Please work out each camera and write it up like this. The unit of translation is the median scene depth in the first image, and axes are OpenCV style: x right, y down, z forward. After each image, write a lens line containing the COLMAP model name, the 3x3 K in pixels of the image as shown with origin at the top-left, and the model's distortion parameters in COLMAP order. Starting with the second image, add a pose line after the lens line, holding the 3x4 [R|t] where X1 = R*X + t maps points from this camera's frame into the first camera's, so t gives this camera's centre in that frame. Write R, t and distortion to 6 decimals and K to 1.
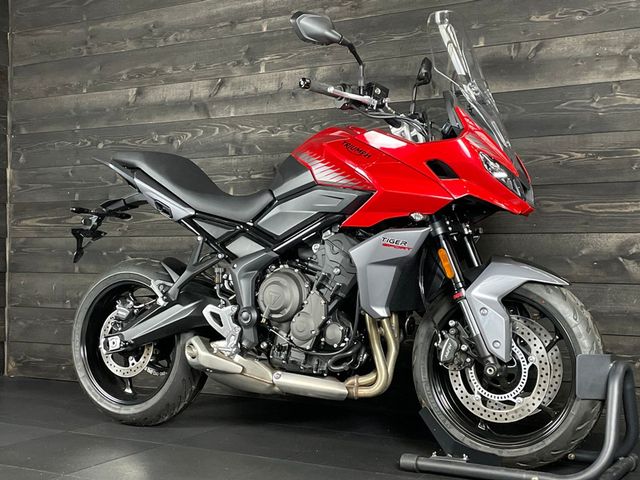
lens RADIAL K [[895.6, 0, 320.0], [0, 895.6, 240.0], [0, 0, 1]] dist [0.084488, 0.000119]
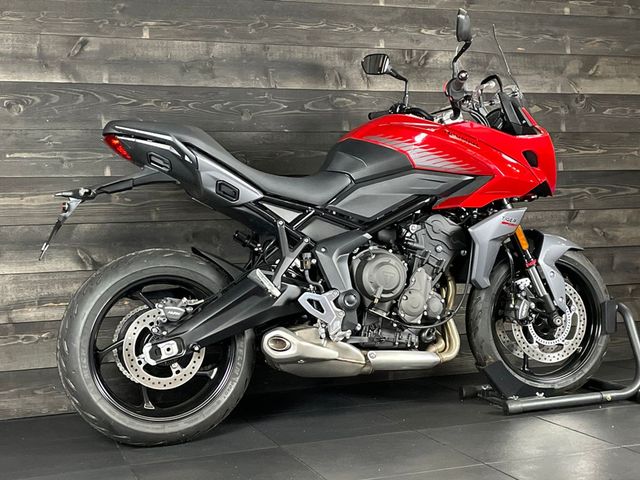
lens RADIAL K [[936.5, 0, 320.0], [0, 936.5, 240.0], [0, 0, 1]] dist [0.088245, -0.030437]
pose [[0.639718, -0.032267, 0.767932, -1.001037], [0.024240, 0.999468, 0.021802, -0.004613], [-0.768228, 0.004667, 0.640160, 0.402794]]
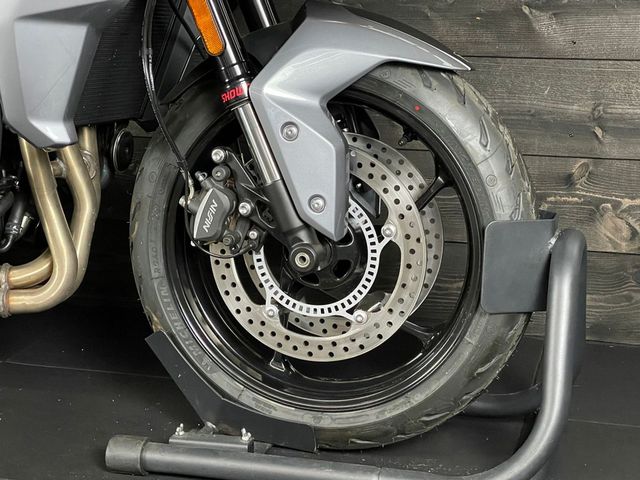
lens RADIAL K [[1177.3, 0, 320.0], [0, 1177.3, 240.0], [0, 0, 1]] dist [0.147498, 0.132749]
pose [[0.963834, -0.042318, 0.263123, 0.039055], [-0.016399, 0.976024, 0.217046, 0.004912], [-0.265999, -0.213511, 0.940031, 0.423738]]
